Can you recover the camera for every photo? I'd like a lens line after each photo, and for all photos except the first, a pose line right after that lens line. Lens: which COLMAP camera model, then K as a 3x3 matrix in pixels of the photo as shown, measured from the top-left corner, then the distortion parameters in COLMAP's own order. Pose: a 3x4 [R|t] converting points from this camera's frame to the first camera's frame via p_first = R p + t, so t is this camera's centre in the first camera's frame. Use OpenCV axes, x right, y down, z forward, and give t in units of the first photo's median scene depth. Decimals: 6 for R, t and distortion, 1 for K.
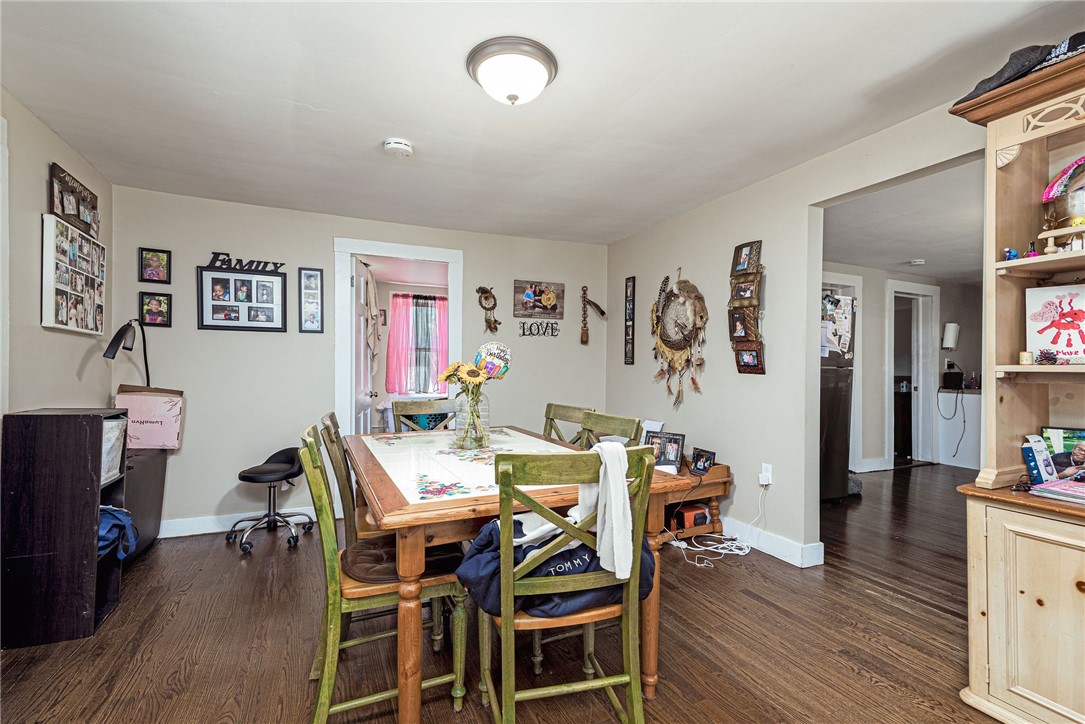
lens RADIAL K [[492.2, 0, 546.4], [0, 492.2, 365.5], [0, 0, 1]] dist [0.016436, -0.000255]
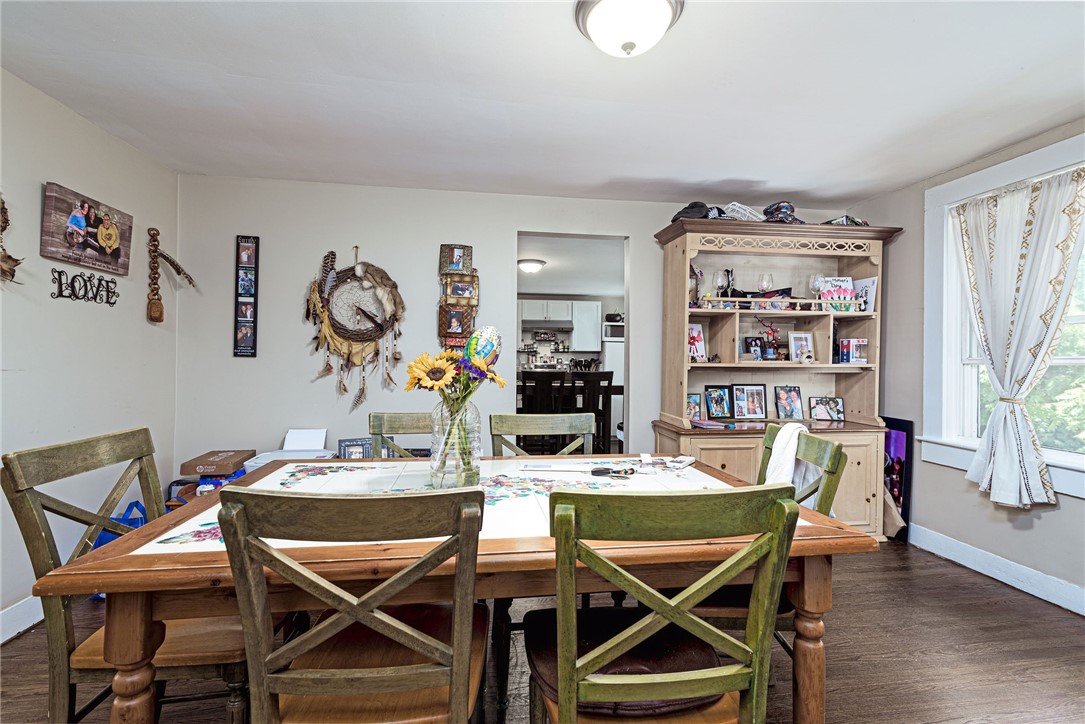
lens RADIAL K [[492.2, 0, 546.4], [0, 492.2, 365.5], [0, 0, 1]] dist [0.016436, -0.000255]
pose [[0.296626, -0.000312, 0.954994, -0.394793], [-0.011609, 0.999925, 0.003932, 0.002819], [-0.954923, -0.012253, 0.296600, 0.365446]]
